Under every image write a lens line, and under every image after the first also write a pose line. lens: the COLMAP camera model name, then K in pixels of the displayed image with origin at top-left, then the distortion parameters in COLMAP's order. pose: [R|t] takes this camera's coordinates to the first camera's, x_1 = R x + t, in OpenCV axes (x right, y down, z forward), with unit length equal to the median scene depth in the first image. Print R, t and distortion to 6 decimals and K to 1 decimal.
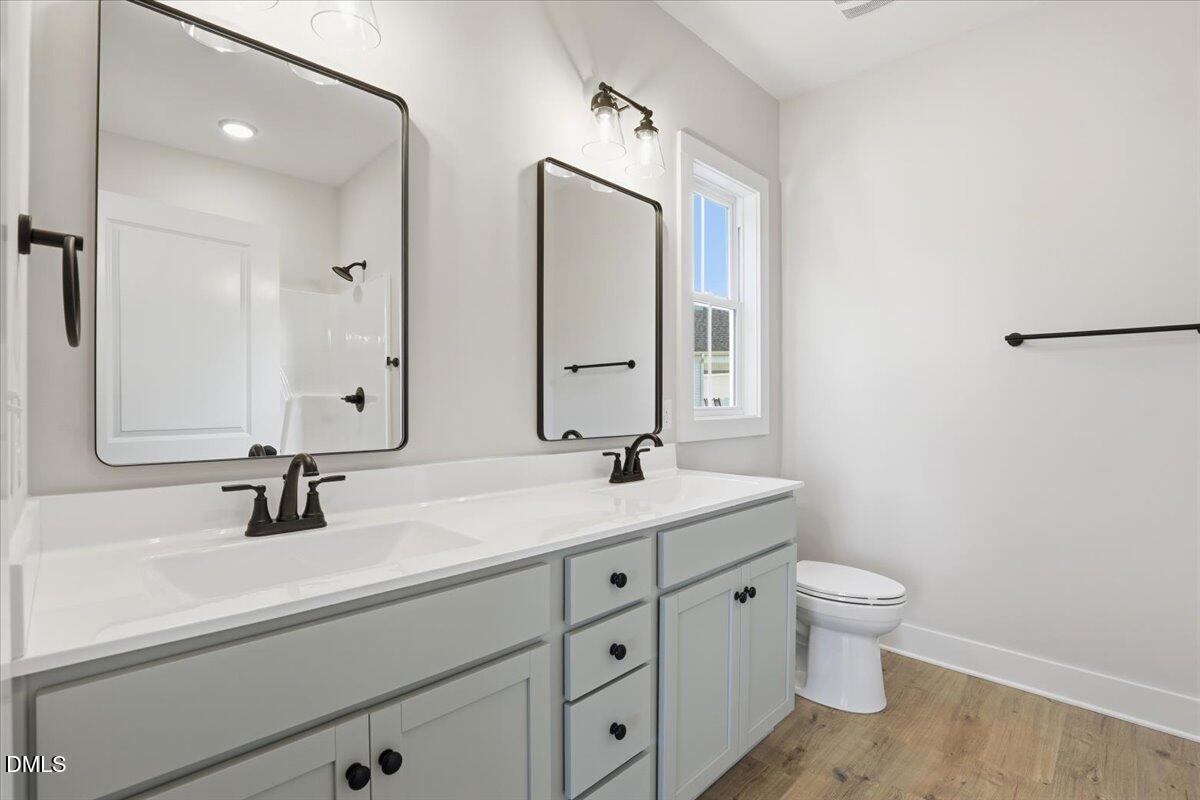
lens RADIAL K [[576.3, 0, 601.3], [0, 576.3, 401.7], [0, 0, 1]] dist [0.001749, 0.000128]
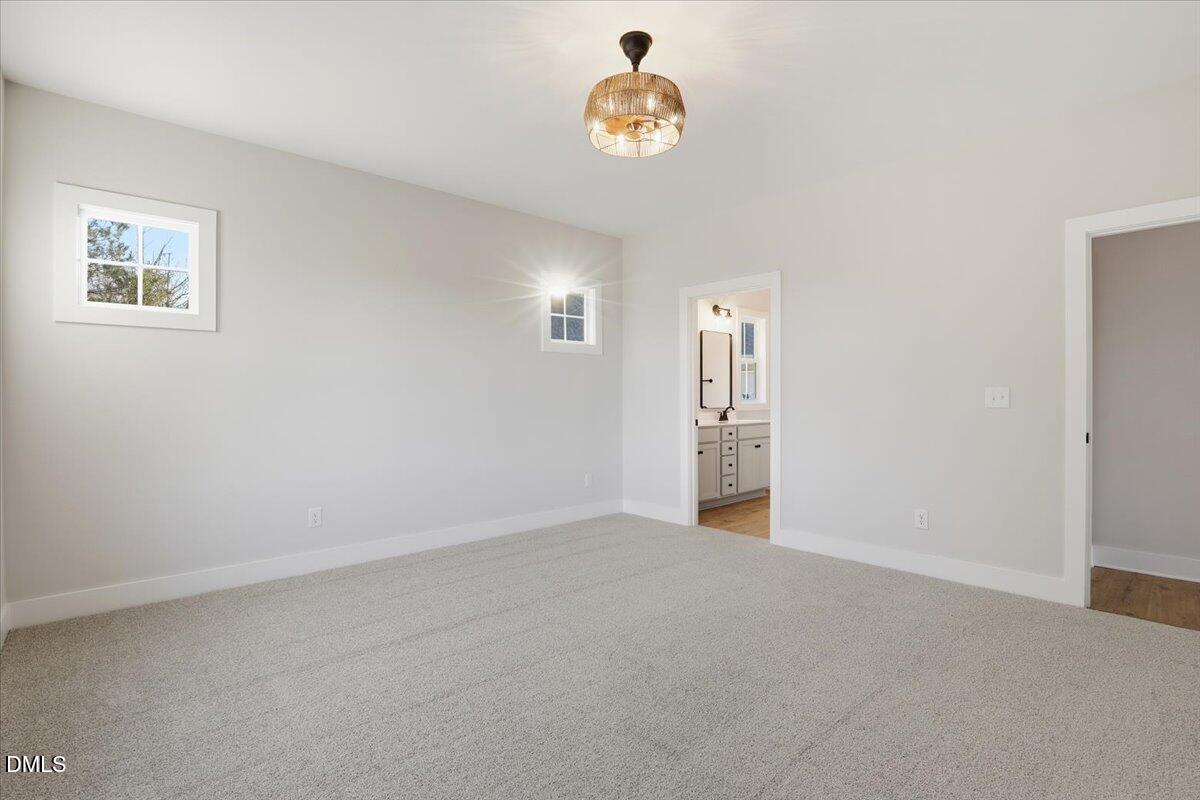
lens RADIAL K [[576.3, 0, 600.8], [0, 576.3, 395.7], [0, 0, 1]] dist [0.001749, 0.000128]
pose [[0.999042, -0.000639, -0.043762, -0.533300], [0.000615, 1.000000, -0.000548, -0.008147], [0.043763, 0.000521, 0.999042, -2.451906]]
